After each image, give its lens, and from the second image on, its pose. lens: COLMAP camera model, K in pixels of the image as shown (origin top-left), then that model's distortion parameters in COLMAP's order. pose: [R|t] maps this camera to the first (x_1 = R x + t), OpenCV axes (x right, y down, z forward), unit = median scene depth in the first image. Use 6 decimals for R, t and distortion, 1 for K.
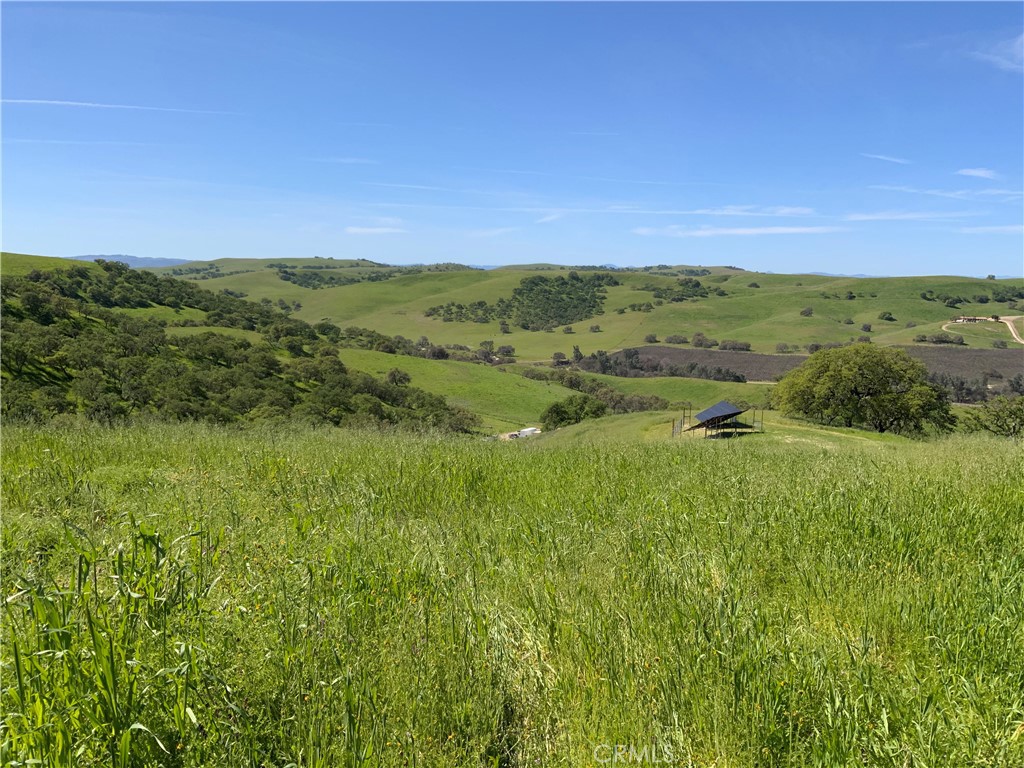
lens RADIAL K [[854.3, 0, 514.7], [0, 854.3, 380.6], [0, 0, 1]] dist [0.073281, -0.013428]
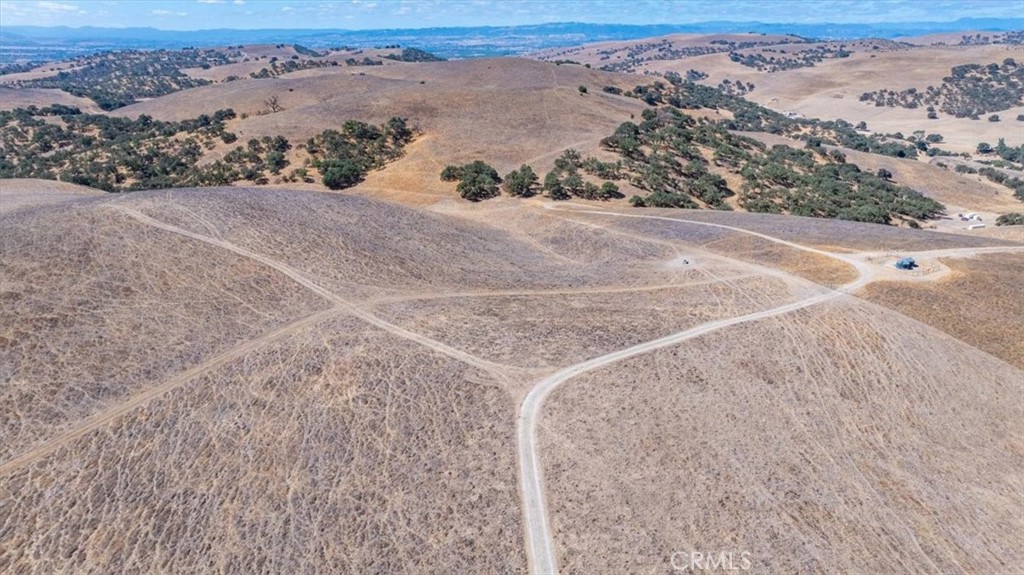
lens RADIAL K [[734.6, 0, 509.3], [0, 734.6, 287.5], [0, 0, 1]] dist [-0.041527, 0.052836]
pose [[0.878007, 0.140242, -0.457642, -0.029875], [-0.040679, 0.974518, 0.220591, -0.023934], [0.476917, -0.175064, 0.861338, -0.222869]]
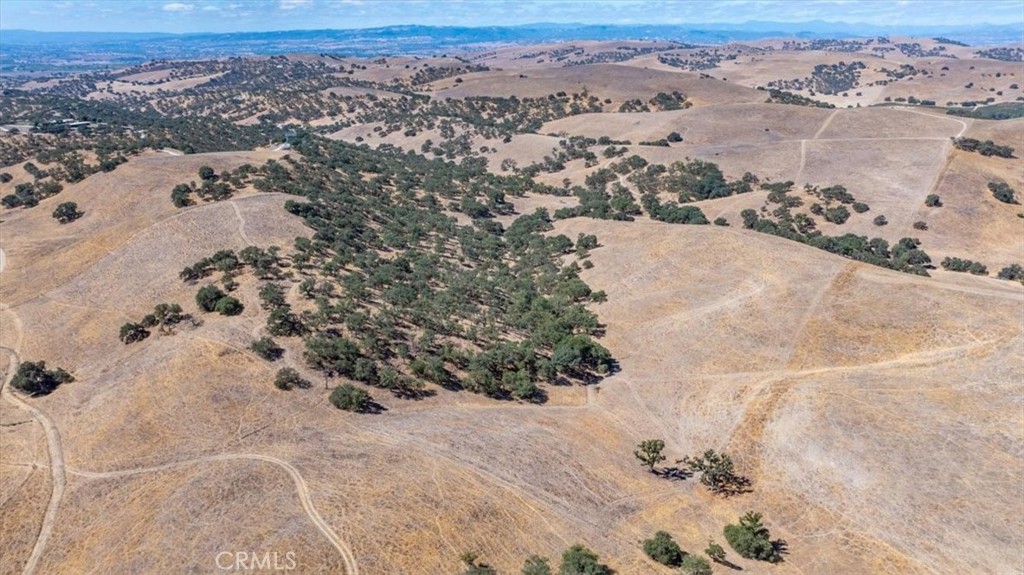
lens RADIAL K [[734.6, 0, 508.9], [0, 734.6, 285.7], [0, 0, 1]] dist [-0.041527, 0.052836]
pose [[0.965062, 0.066048, -0.253562, -0.243389], [-0.011199, 0.977222, 0.211926, 0.030831], [0.261783, -0.201682, 0.943819, -1.002294]]
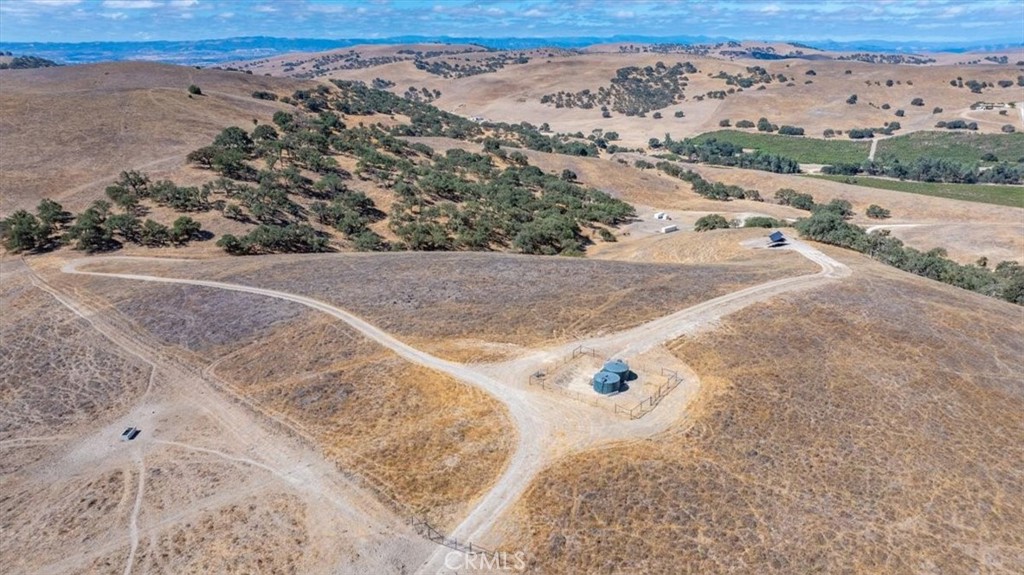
lens RADIAL K [[734.6, 0, 513.5], [0, 734.6, 287.8], [0, 0, 1]] dist [-0.041527, 0.052836]
pose [[0.994449, 0.016135, -0.103977, -0.029772], [0.004561, 0.980634, 0.195795, -0.020527], [0.105123, -0.195182, 0.975117, -0.116783]]
